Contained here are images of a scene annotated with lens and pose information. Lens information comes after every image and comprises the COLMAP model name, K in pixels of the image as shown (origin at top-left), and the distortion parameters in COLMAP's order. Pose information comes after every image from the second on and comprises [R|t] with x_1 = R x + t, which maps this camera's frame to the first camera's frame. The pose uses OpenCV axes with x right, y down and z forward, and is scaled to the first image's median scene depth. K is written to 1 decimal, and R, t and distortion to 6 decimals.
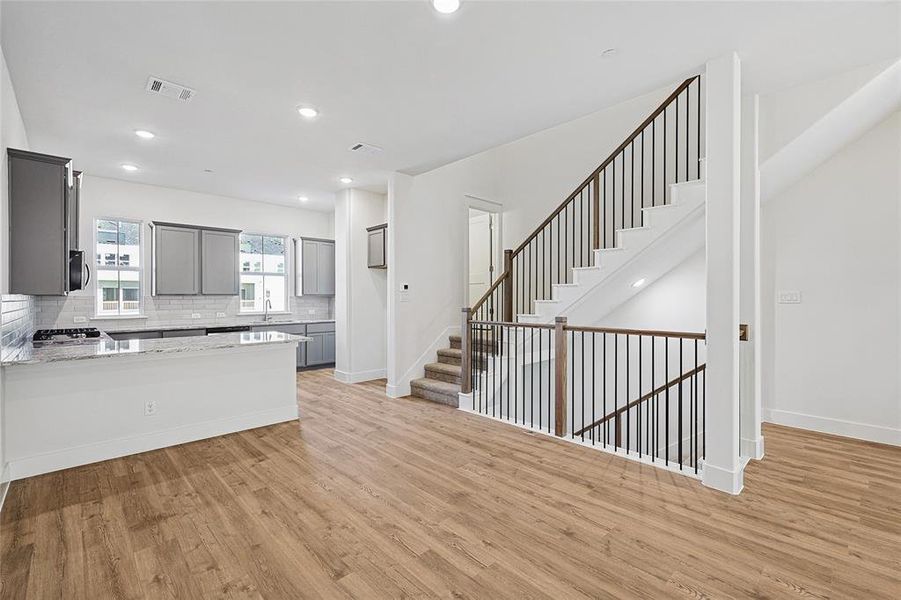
lens RADIAL K [[397.6, 0, 451.9], [0, 397.6, 294.9], [0, 0, 1]] dist [0.006262, -0.000768]
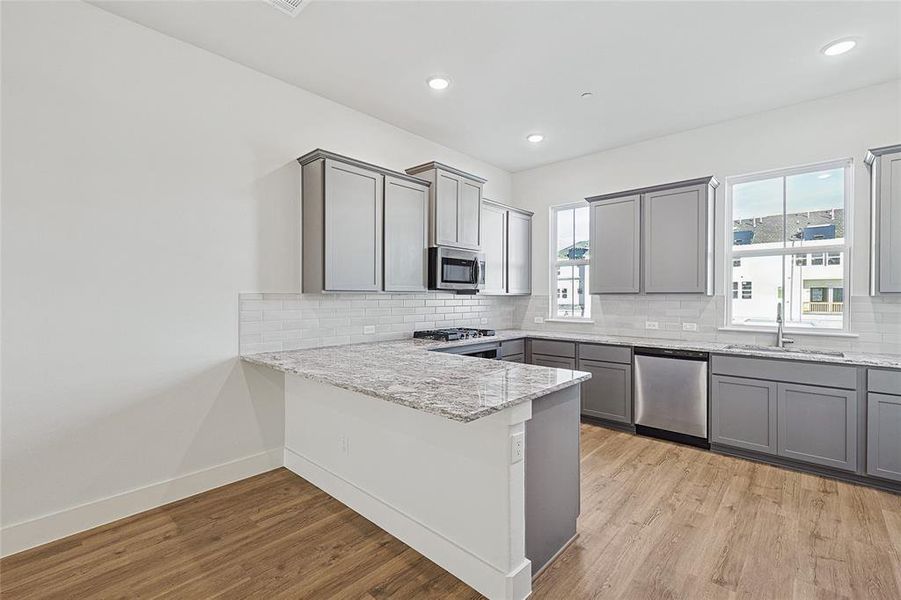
lens RADIAL K [[397.6, 0, 452.1], [0, 397.6, 296.9], [0, 0, 1]] dist [0.006262, -0.000768]
pose [[0.064522, 0.003126, -0.997911, -0.001539], [0.001206, 0.999994, 0.003210, 0.003140], [0.997916, -0.001411, 0.064518, 0.914952]]
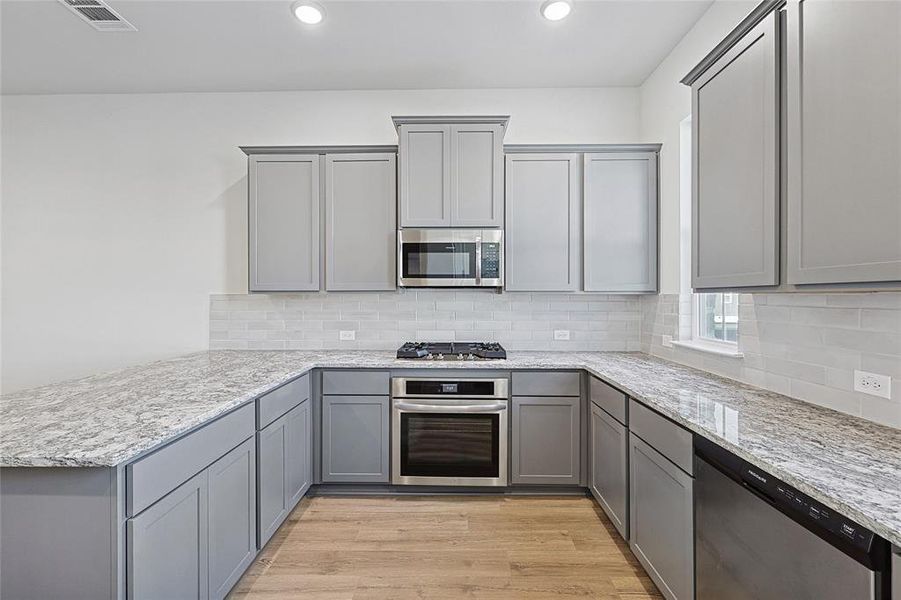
lens RADIAL K [[398.9, 0, 448.4], [0, 398.9, 293.4], [0, 0, 1]] dist [0.003514, 0.001759]
pose [[-0.707338, -0.000651, -0.706875, -0.470221], [0.005369, 0.999966, -0.006294, 0.003652], [0.706855, -0.008247, -0.707310, 1.450344]]
